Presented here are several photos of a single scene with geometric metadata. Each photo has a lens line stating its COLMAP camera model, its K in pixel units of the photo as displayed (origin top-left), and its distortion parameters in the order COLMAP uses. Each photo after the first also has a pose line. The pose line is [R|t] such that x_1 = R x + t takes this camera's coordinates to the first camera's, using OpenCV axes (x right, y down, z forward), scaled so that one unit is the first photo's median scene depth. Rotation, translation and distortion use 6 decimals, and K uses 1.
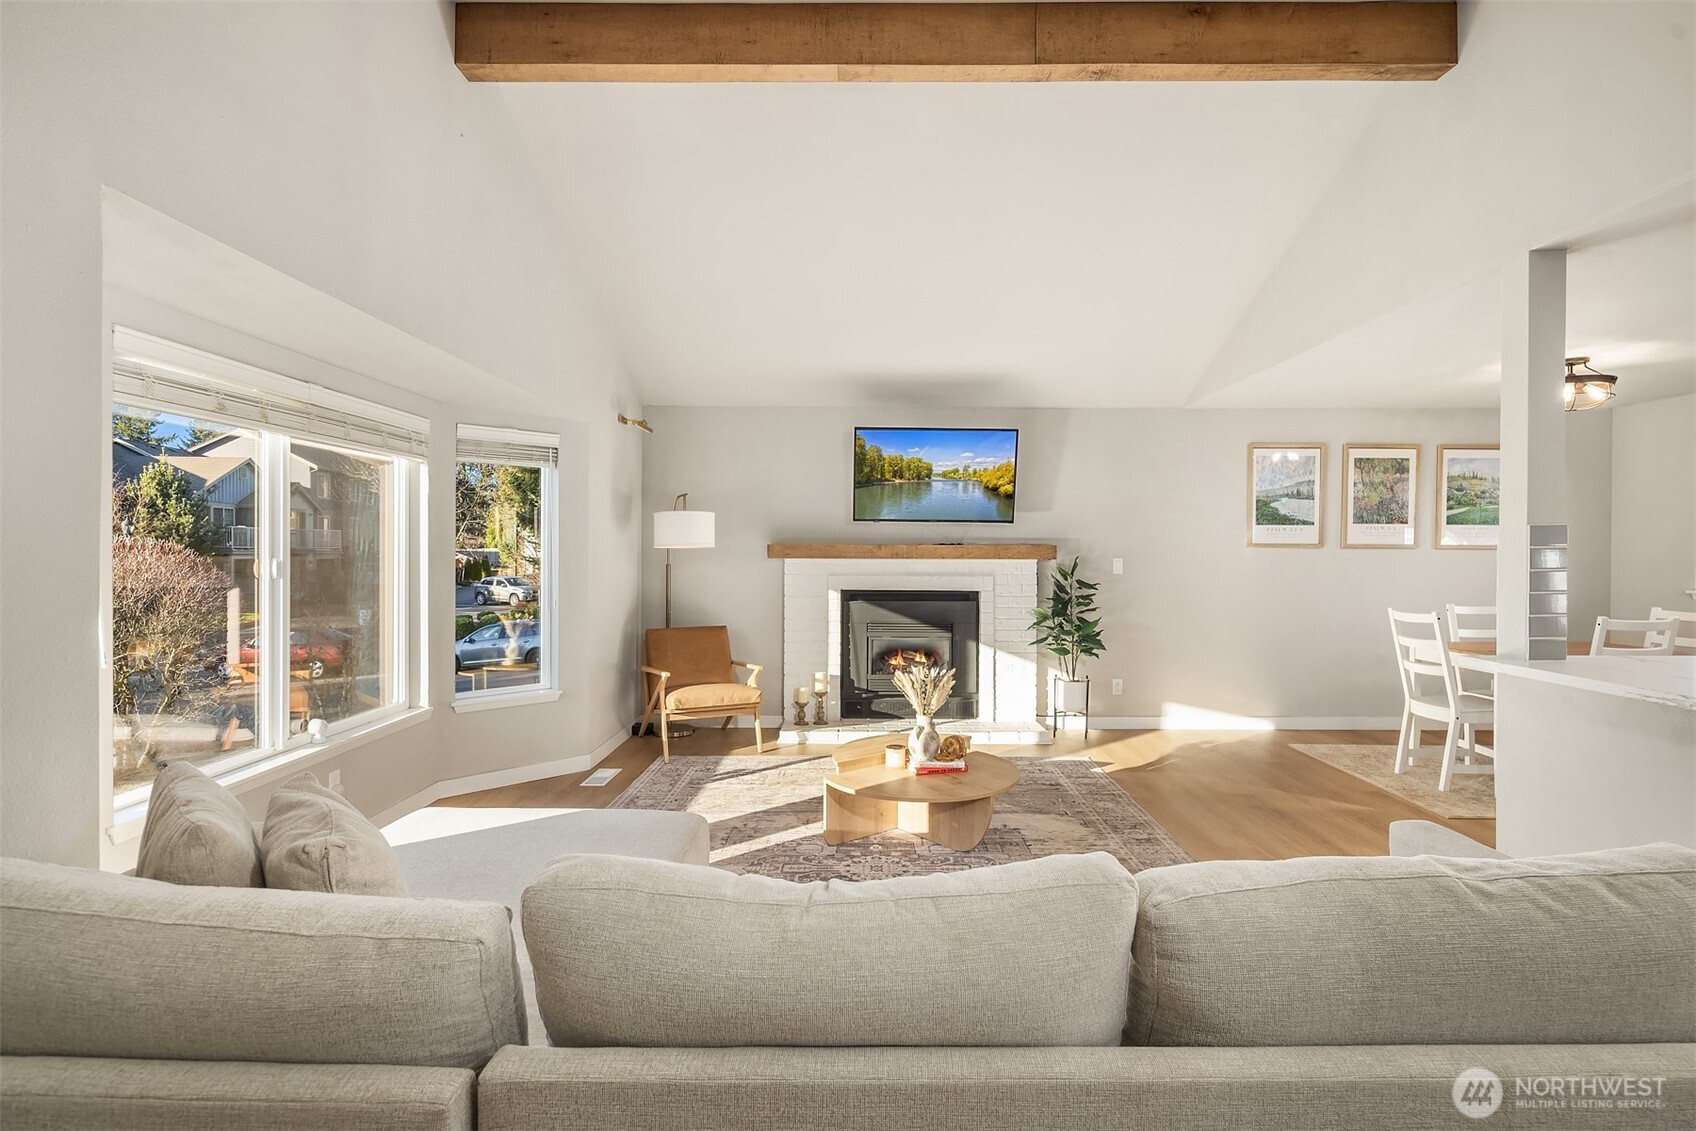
lens RADIAL K [[847.8, 0, 848.0], [0, 847.8, 565.5], [0, 0, 1]] dist [0.002635, 0.000120]
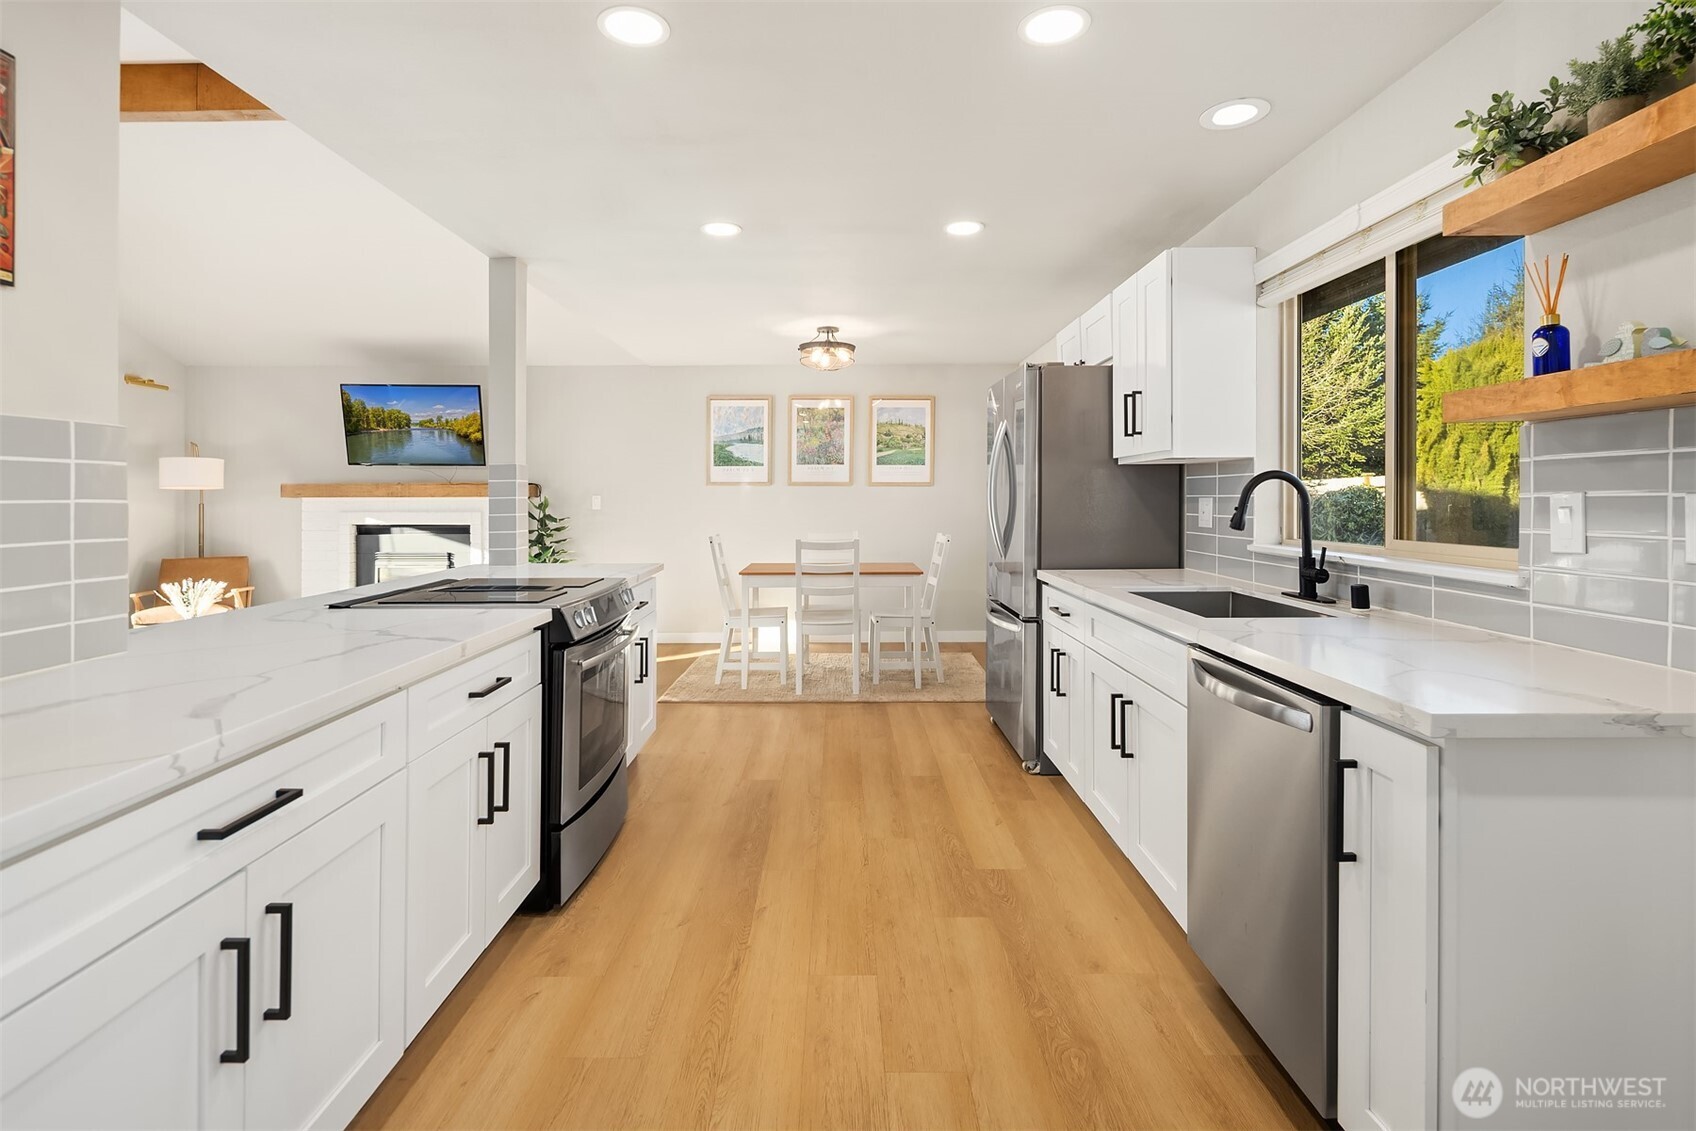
lens RADIAL K [[865.5, 0, 841.2], [0, 865.5, 494.5], [0, 0, 1]] dist [0.002899, -0.000947]
pose [[0.999720, -0.006649, 0.022702, 0.629895], [0.007016, 0.999845, -0.016138, 0.010946], [-0.022591, 0.016293, 0.999612, -0.178356]]
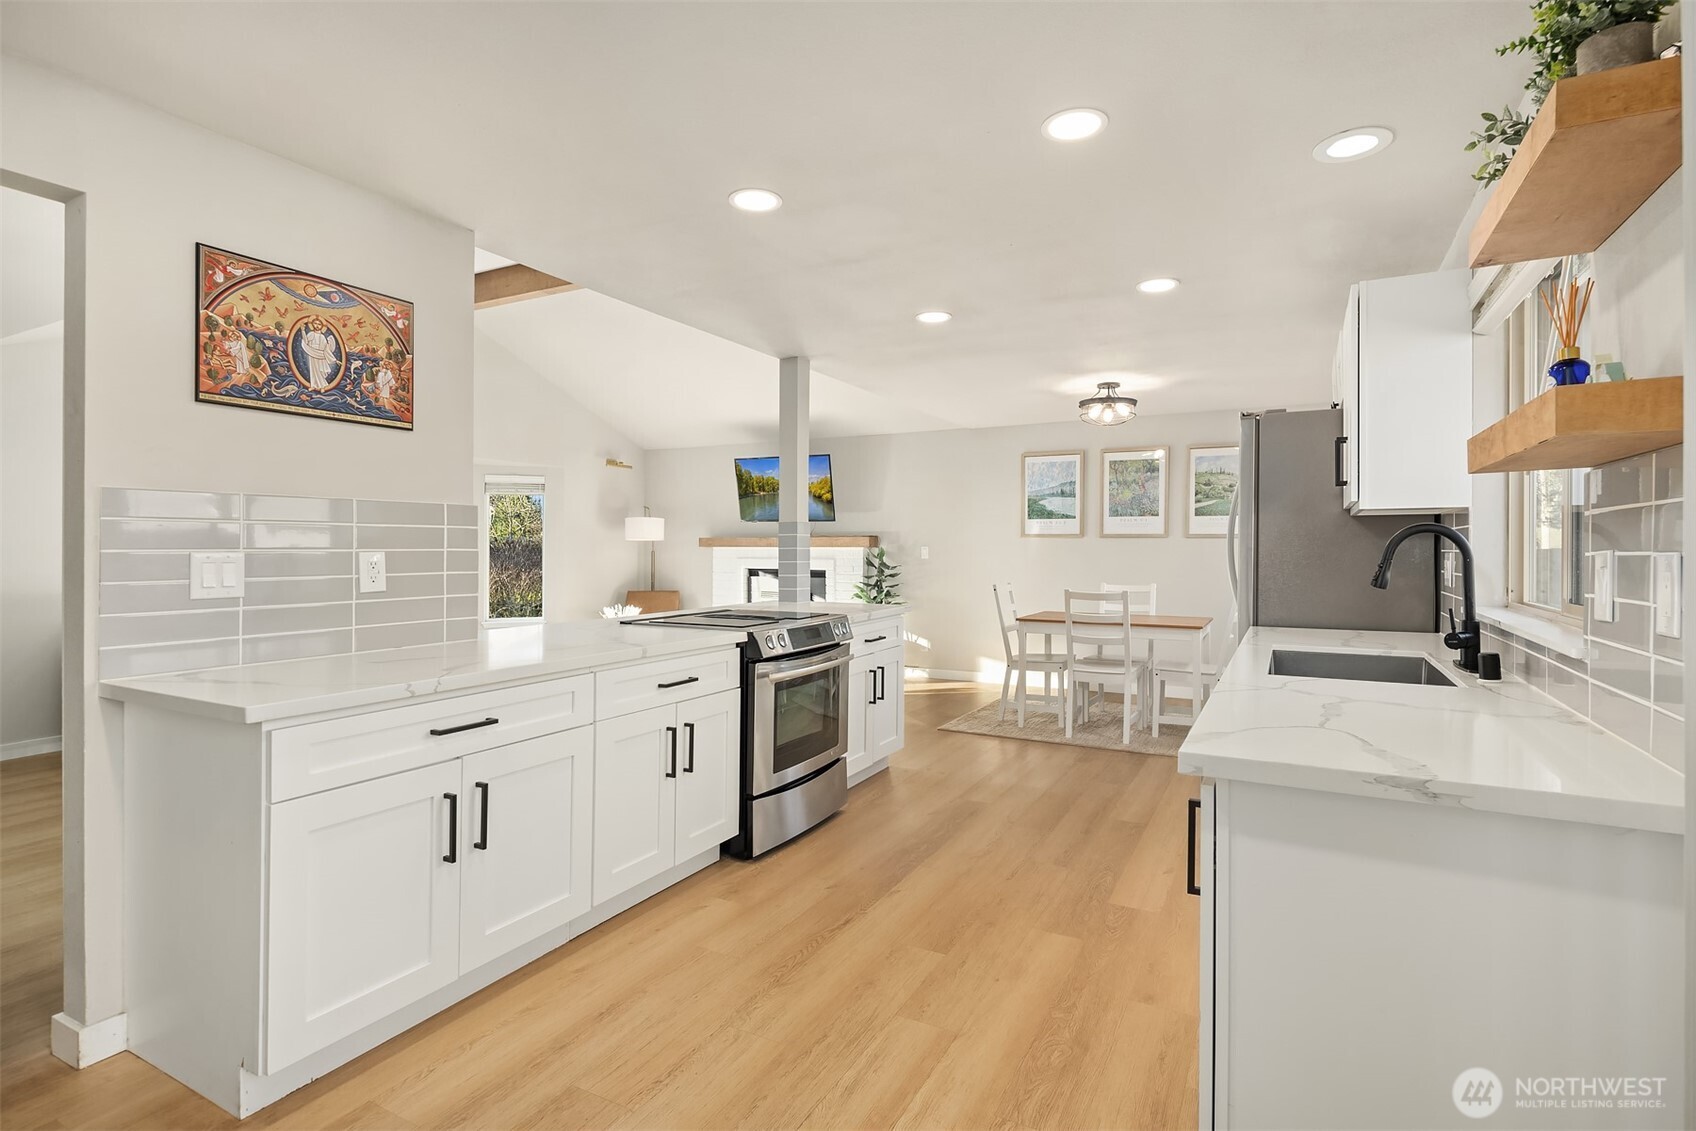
lens RADIAL K [[843.9, 0, 826.2], [0, 843.9, 545.0], [0, 0, 1]] dist [0.003372, 0.000171]
pose [[0.886818, -0.002616, -0.462112, 0.789232], [-0.005466, 0.999855, -0.016151, 0.010732], [0.462087, 0.016849, 0.886675, -0.213437]]
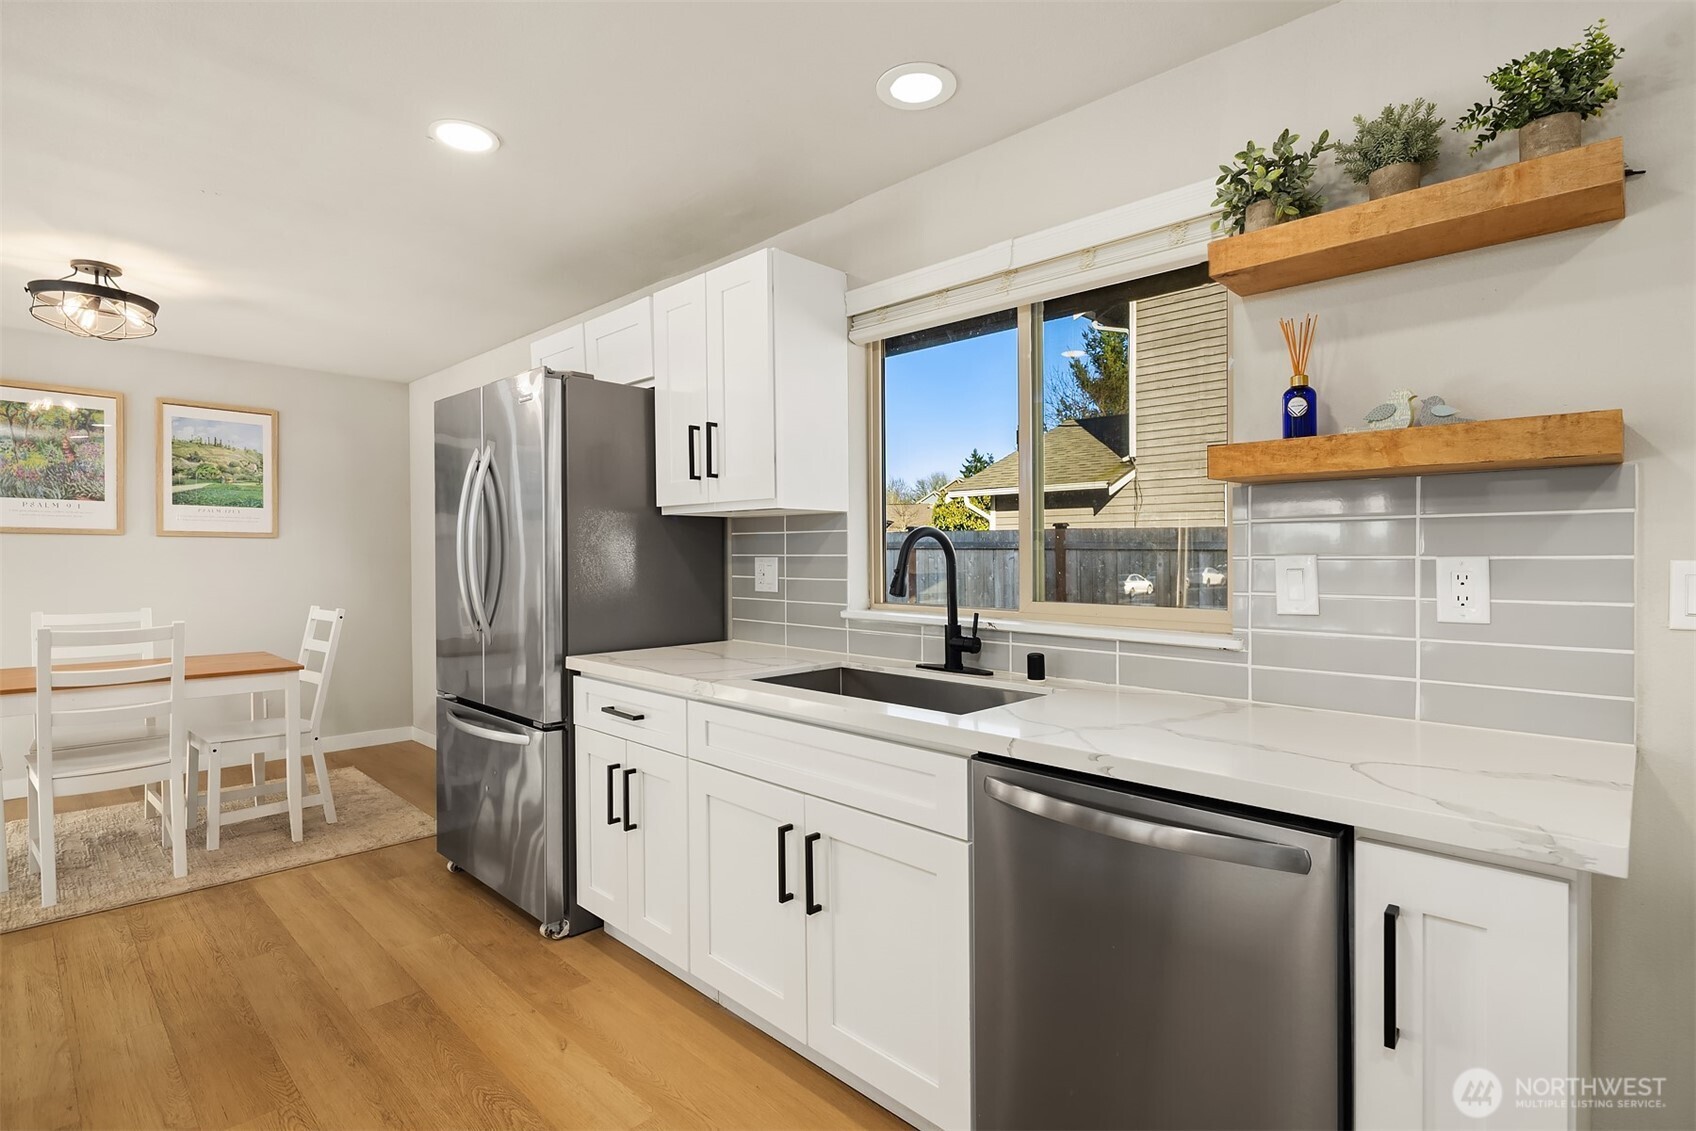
lens RADIAL K [[828.2, 0, 883.0], [0, 828.2, 569.2], [0, 0, 1]] dist [0.000965, -0.002136]
pose [[0.664780, -0.013180, 0.746923, 0.574205], [0.008504, 0.999913, 0.010076, 0.007960], [-0.746991, -0.000346, 0.664834, 0.031858]]
